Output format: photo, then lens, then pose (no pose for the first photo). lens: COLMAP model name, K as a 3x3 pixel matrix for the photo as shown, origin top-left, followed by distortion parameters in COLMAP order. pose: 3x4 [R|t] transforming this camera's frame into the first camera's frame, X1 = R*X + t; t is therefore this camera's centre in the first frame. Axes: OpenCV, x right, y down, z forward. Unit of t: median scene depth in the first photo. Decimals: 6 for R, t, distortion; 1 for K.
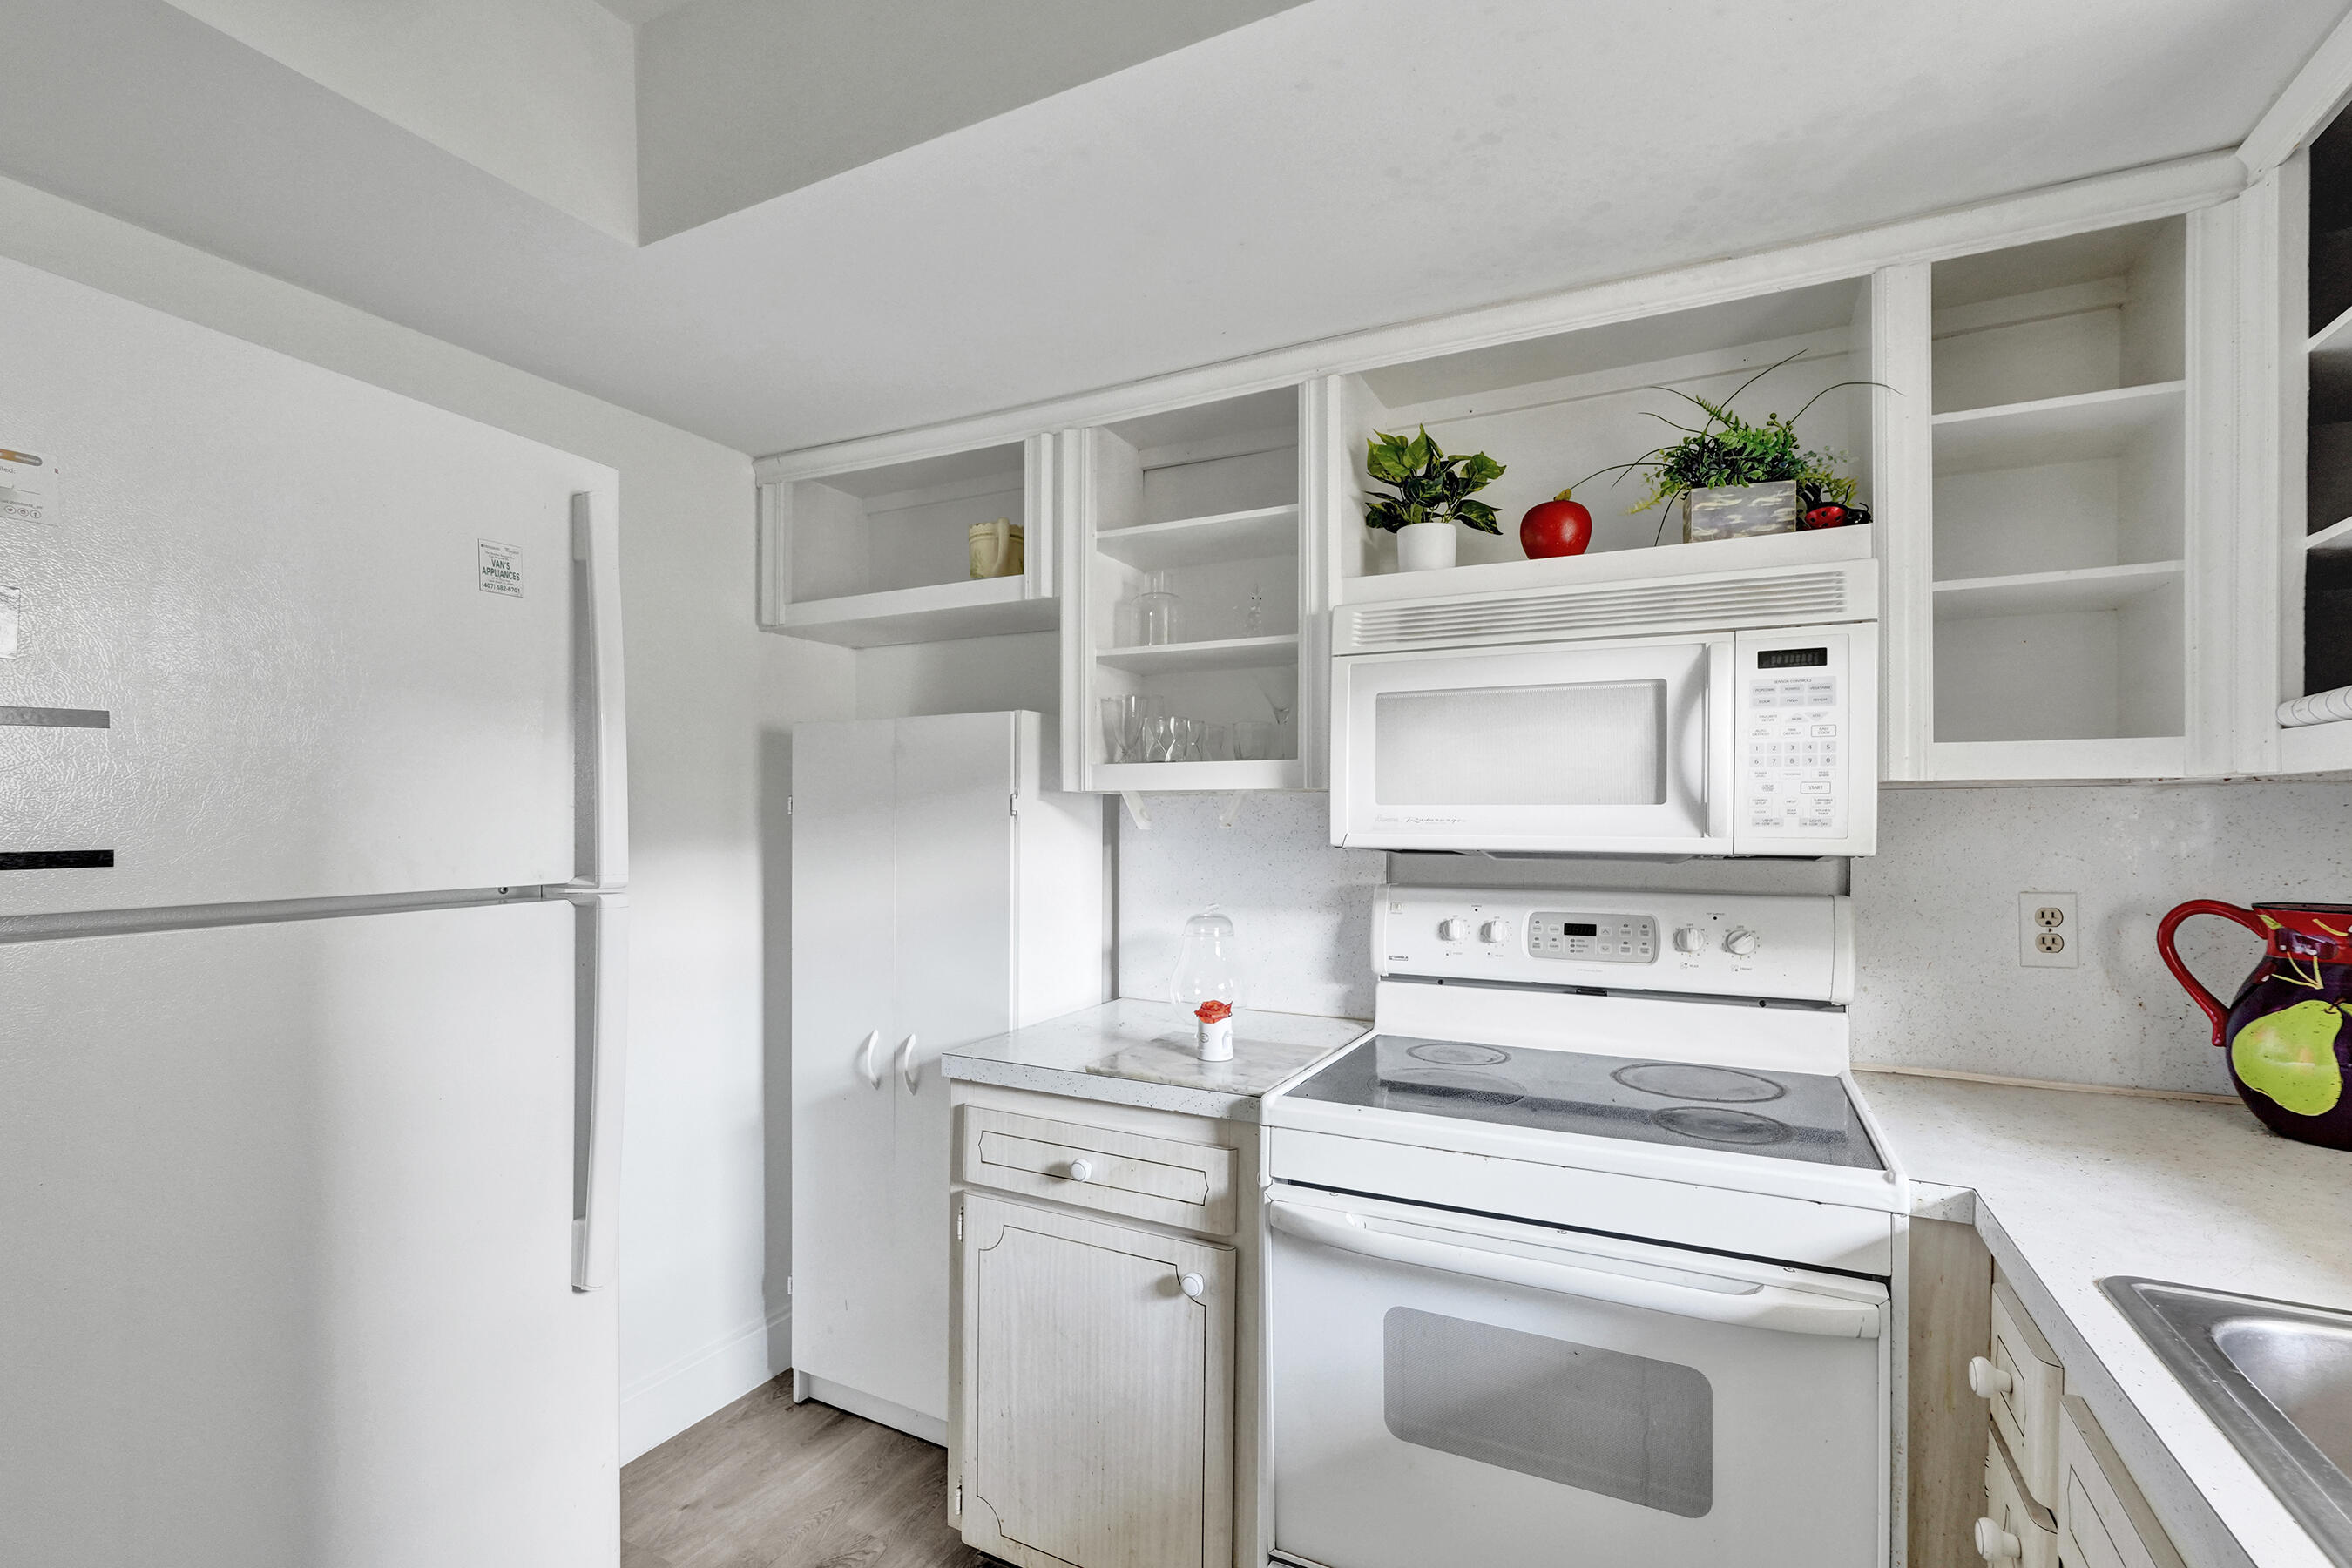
lens RADIAL K [[1045.2, 0, 1185.9], [0, 1045.2, 823.1], [0, 0, 1]] dist [-0.012569, 0.007342]
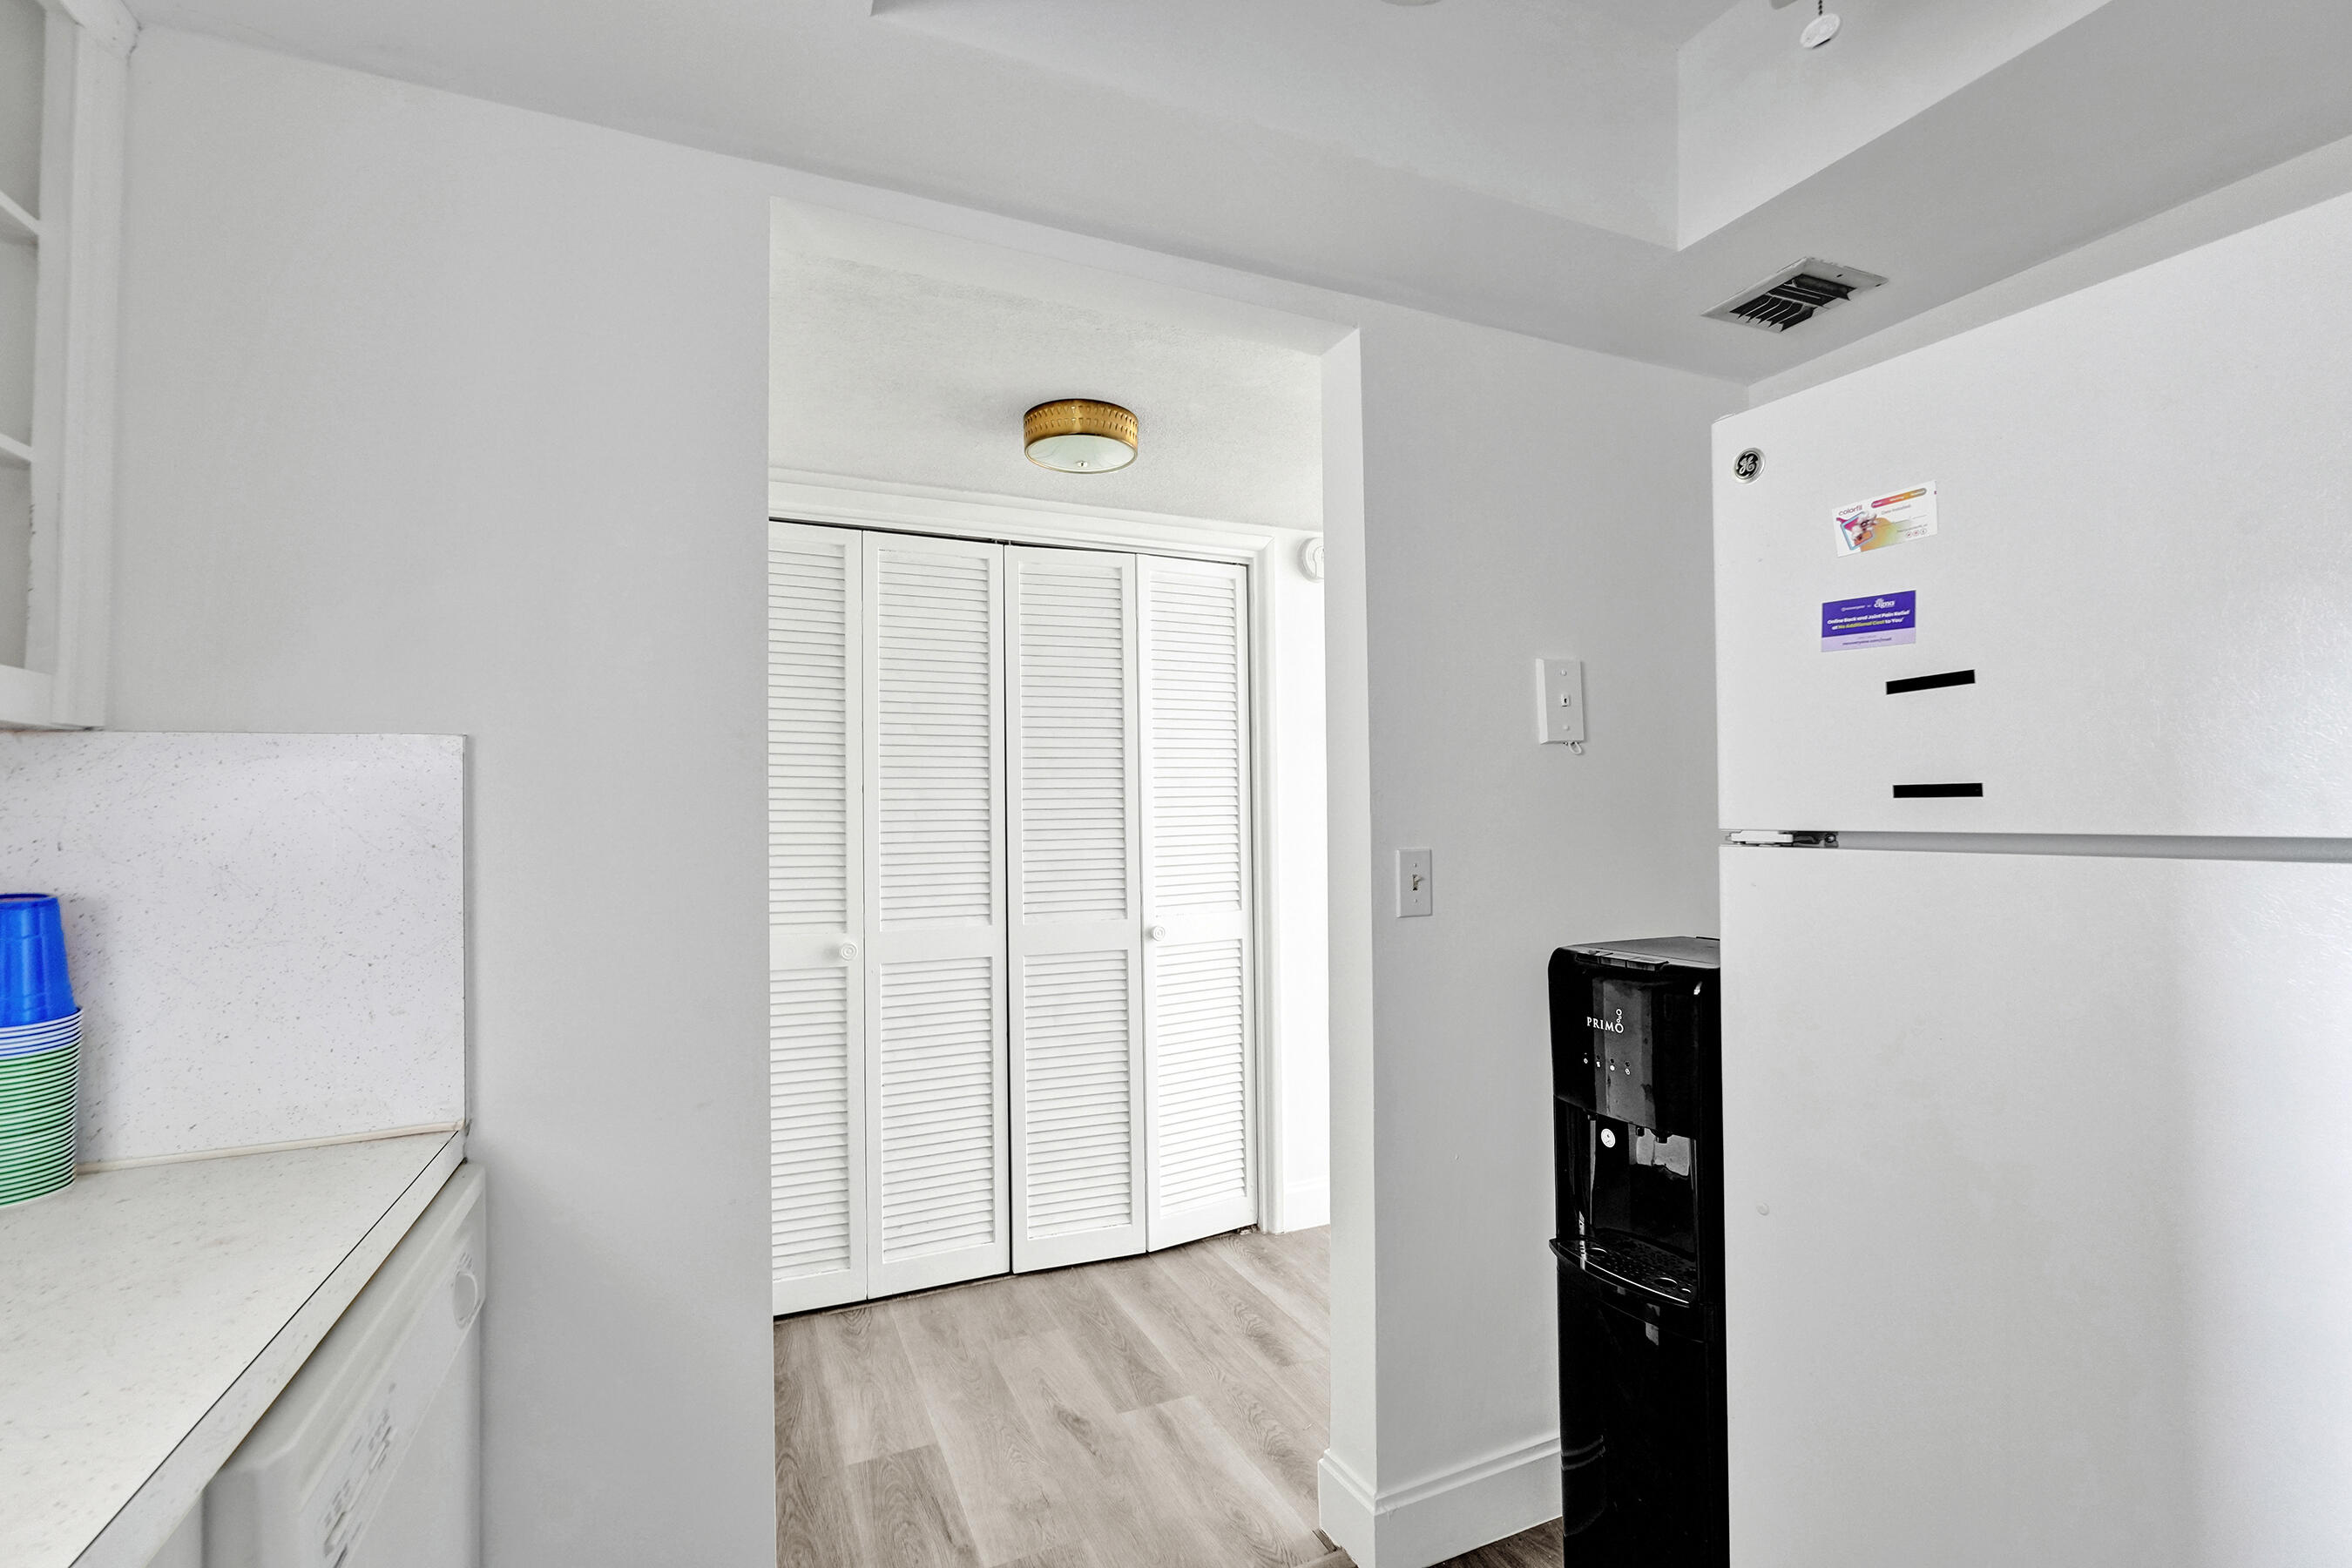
lens RADIAL K [[1045.2, 0, 1176.0], [0, 1045.2, 785.4], [0, 0, 1]] dist [-0.012569, 0.007342]
pose [[-0.633621, -0.021665, -0.773340, 0.254099], [-0.000834, 0.999626, -0.027321, 0.031379], [0.773643, -0.016666, -0.633403, 0.527221]]
